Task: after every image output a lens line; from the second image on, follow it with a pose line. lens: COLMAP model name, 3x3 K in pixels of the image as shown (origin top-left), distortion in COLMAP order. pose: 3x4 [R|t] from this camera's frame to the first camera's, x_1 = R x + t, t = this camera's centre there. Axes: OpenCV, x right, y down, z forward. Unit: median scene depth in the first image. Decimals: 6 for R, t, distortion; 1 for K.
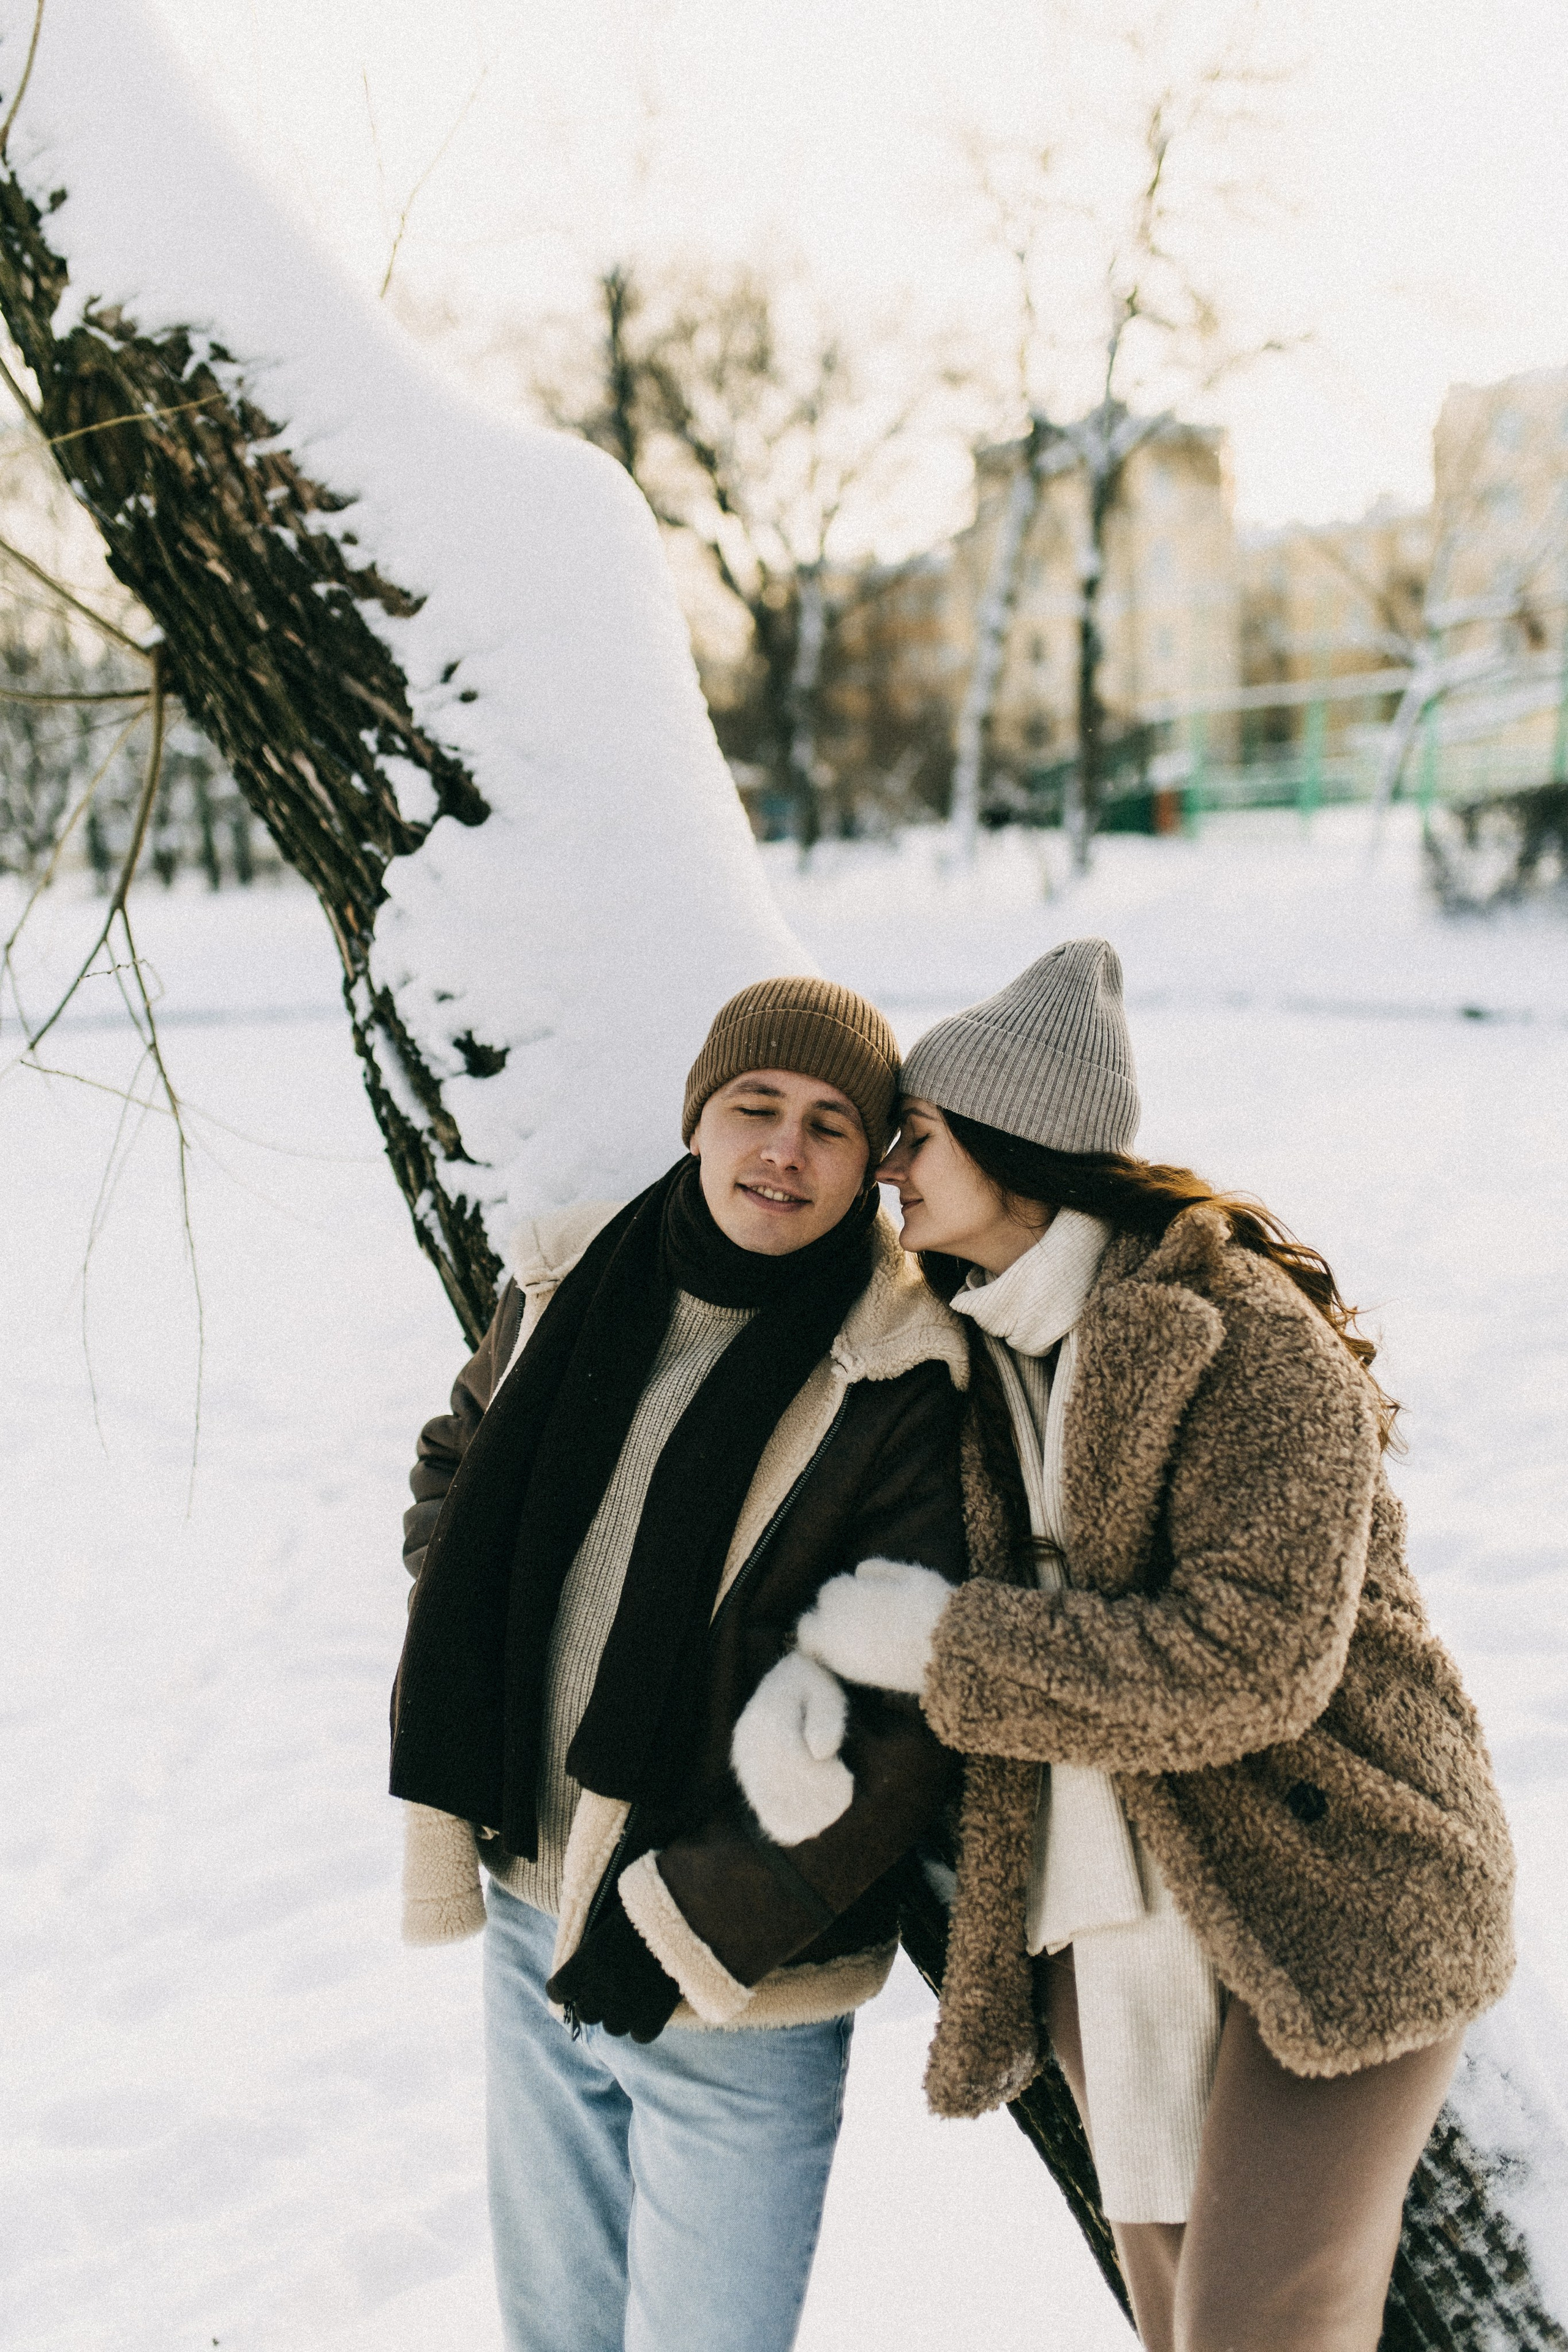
lens RADIAL K [[2369.5, 0, 781.2], [0, 2369.5, 1046.8], [0, 0, 1]] dist [0.065370, -0.011656]
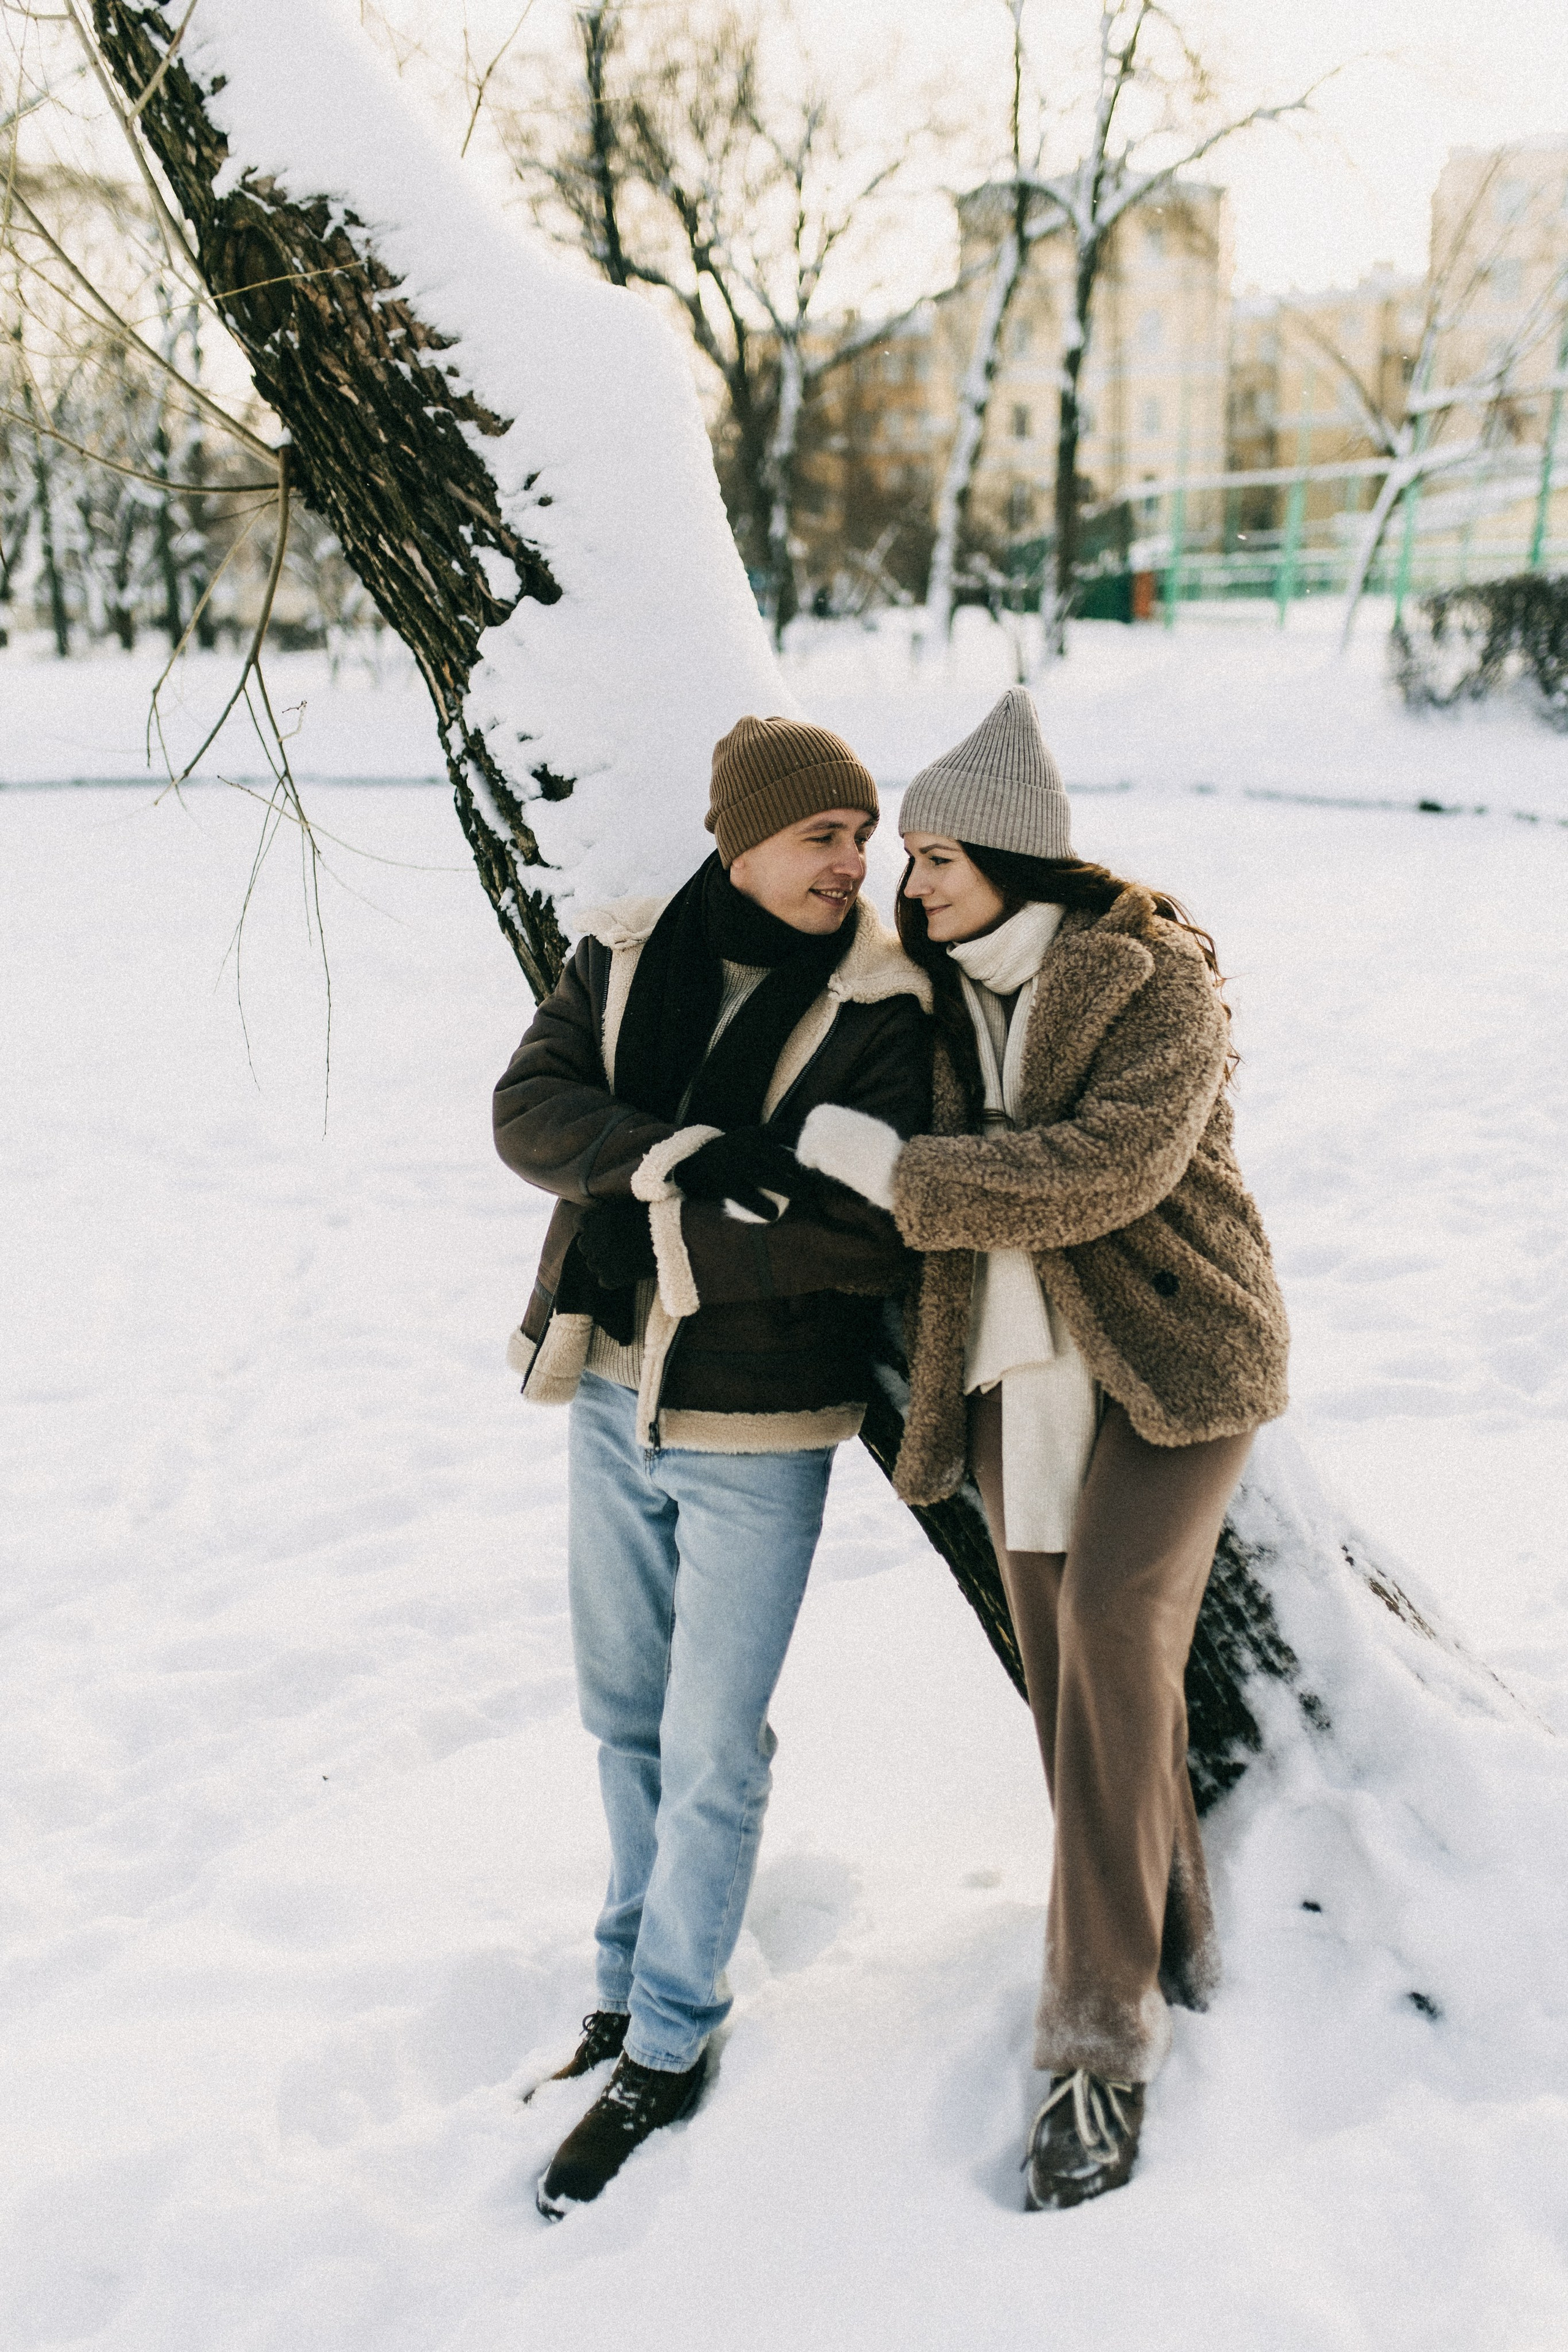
lens RADIAL K [[2461.2, 0, 816.3], [0, 2461.2, 1171.3], [0, 0, 1]] dist [0.039222, -0.022954]
pose [[0.999340, 0.018009, 0.031540, -0.019681], [-0.022086, 0.990723, 0.134091, 0.028831], [-0.028833, -0.134699, 0.990467, -0.366273]]
